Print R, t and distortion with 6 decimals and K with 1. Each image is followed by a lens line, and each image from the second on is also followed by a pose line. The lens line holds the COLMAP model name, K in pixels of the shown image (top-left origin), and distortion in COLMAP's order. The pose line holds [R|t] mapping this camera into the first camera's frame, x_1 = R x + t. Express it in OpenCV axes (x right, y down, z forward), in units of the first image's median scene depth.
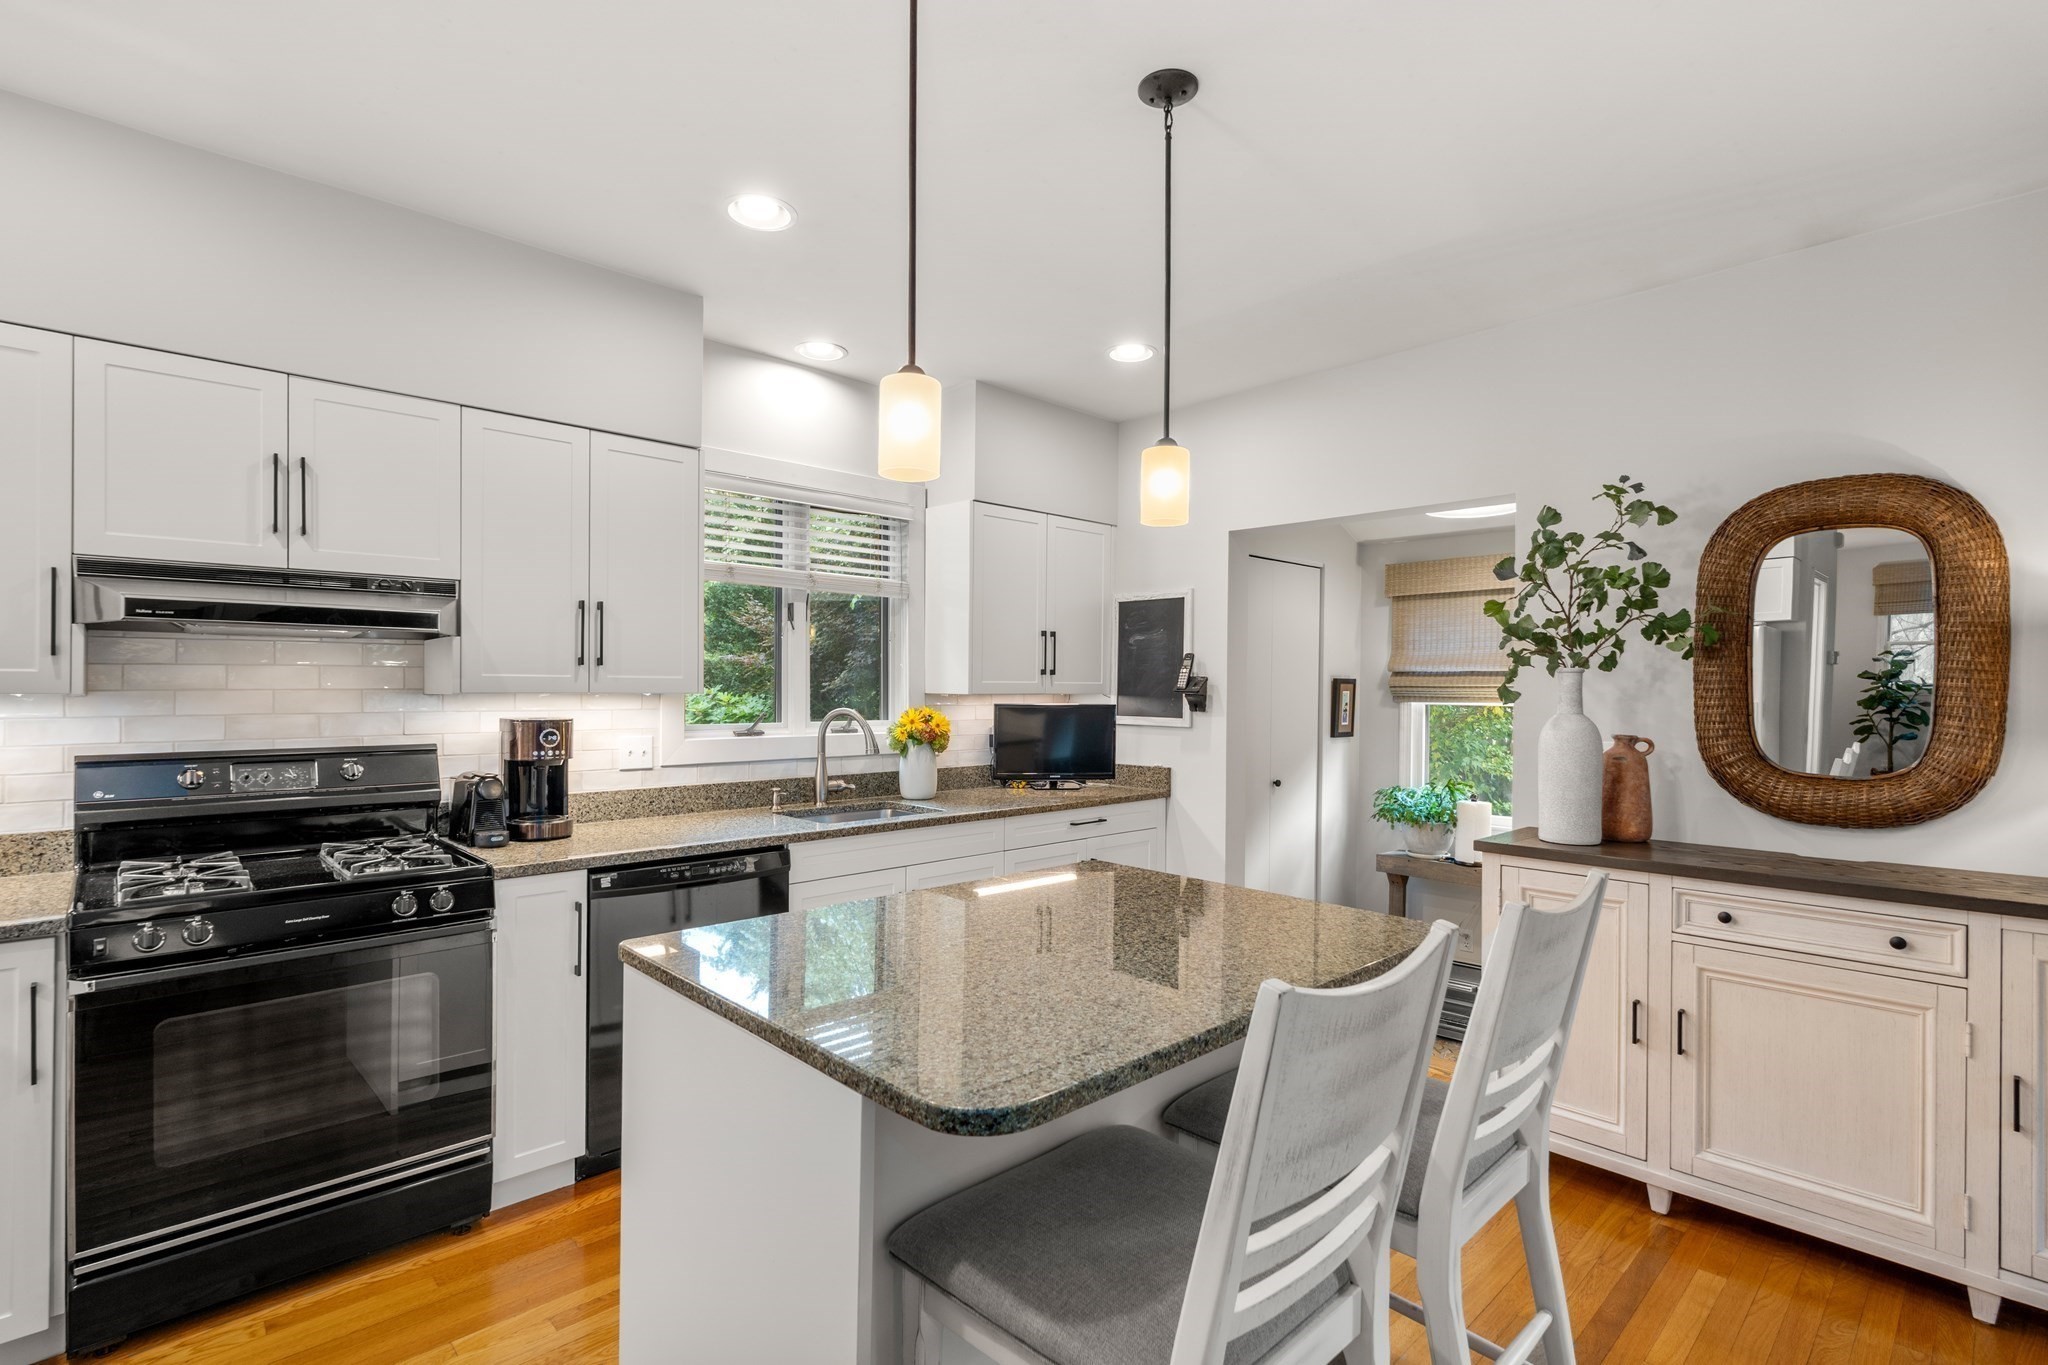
lens RADIAL K [[972.6, 0, 1033.1], [0, 972.6, 683.8], [0, 0, 1]] dist [0.017821, 0.000458]
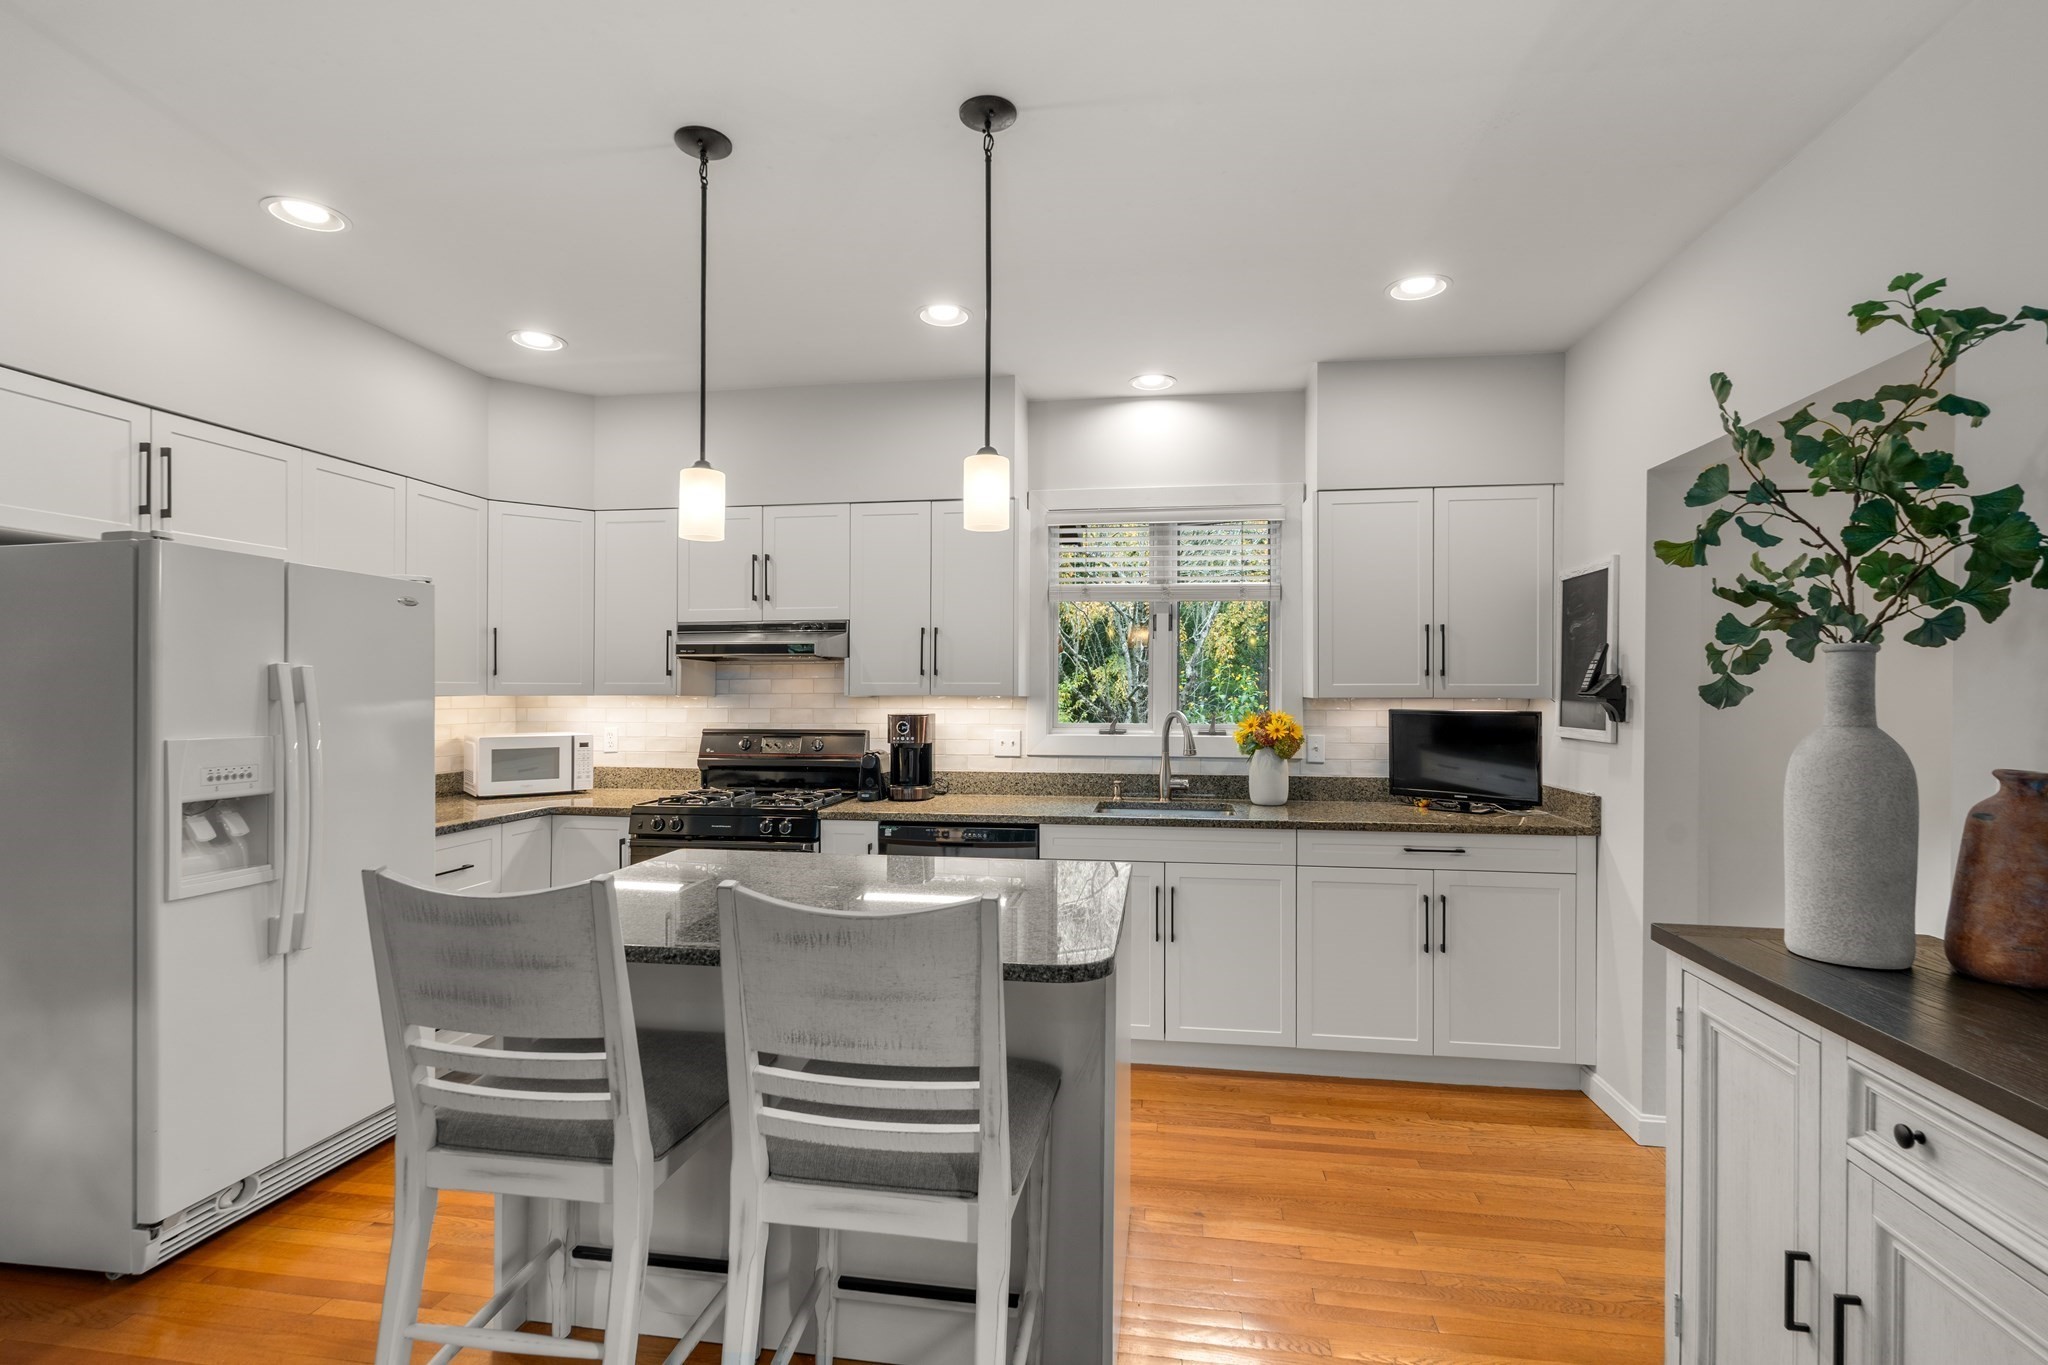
lens RADIAL K [[972.6, 0, 1027.7], [0, 972.6, 684.2], [0, 0, 1]] dist [0.017821, 0.000458]
pose [[0.606764, -0.012588, -0.794782, 0.605248], [0.004181, 0.999911, -0.012646, 0.009797], [0.794871, 0.004350, 0.606763, 0.249839]]
